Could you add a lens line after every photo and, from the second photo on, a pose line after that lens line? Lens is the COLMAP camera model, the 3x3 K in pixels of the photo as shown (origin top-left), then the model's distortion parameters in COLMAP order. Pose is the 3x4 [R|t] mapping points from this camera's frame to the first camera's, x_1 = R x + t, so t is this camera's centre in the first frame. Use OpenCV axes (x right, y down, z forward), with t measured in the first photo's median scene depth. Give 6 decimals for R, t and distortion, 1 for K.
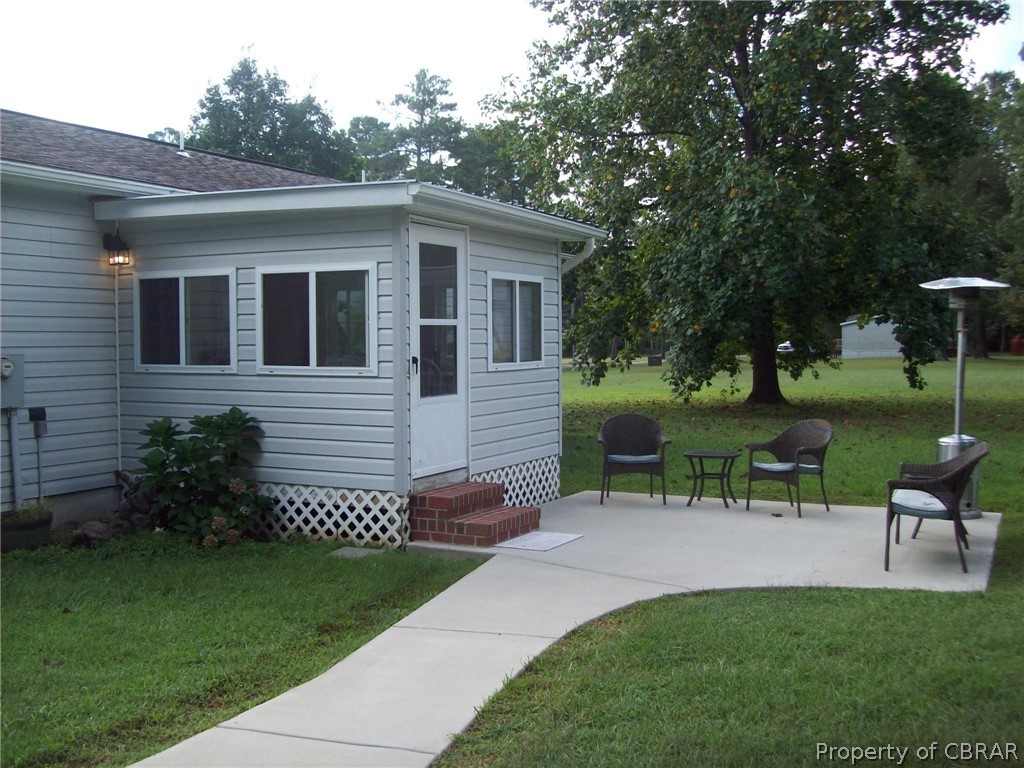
lens RADIAL K [[1100.5, 0, 512.0], [0, 1100.5, 384.0], [0, 0, 1]] dist [-0.157766, 0.005897]
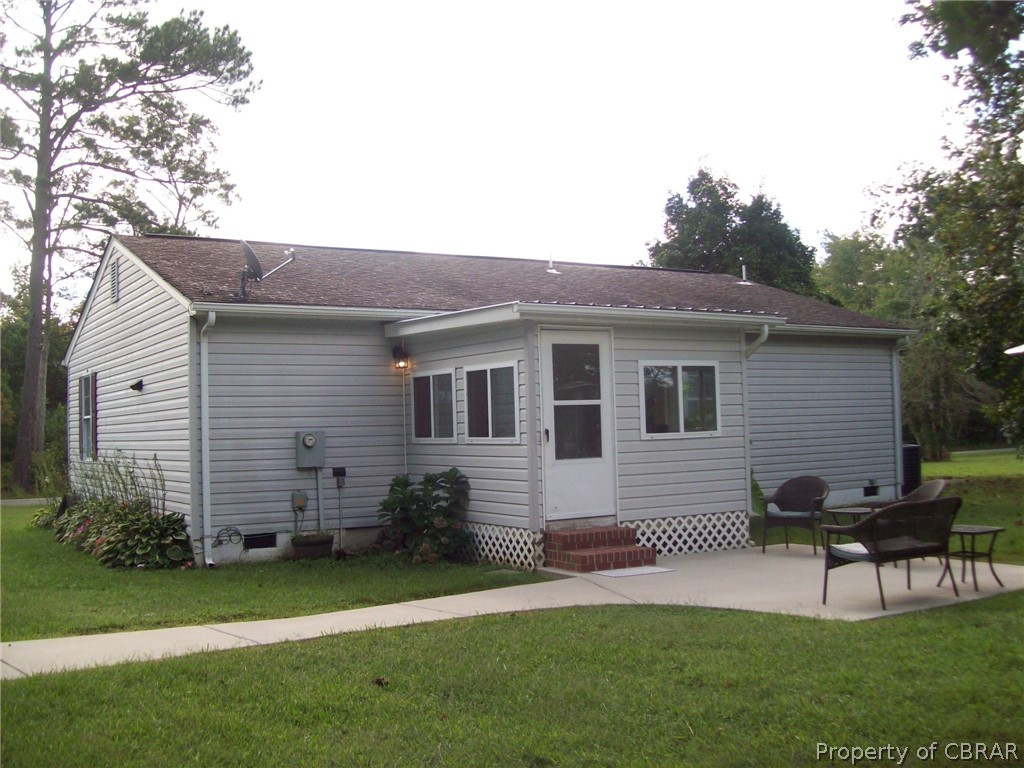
lens RADIAL K [[1100.5, 0, 512.0], [0, 1100.5, 384.0], [0, 0, 1]] dist [-0.157766, 0.005897]
pose [[0.838703, -0.039948, -0.543122, 0.584999], [0.000603, 0.997373, -0.072429, 0.016876], [0.544589, 0.060419, 0.836524, -0.146716]]
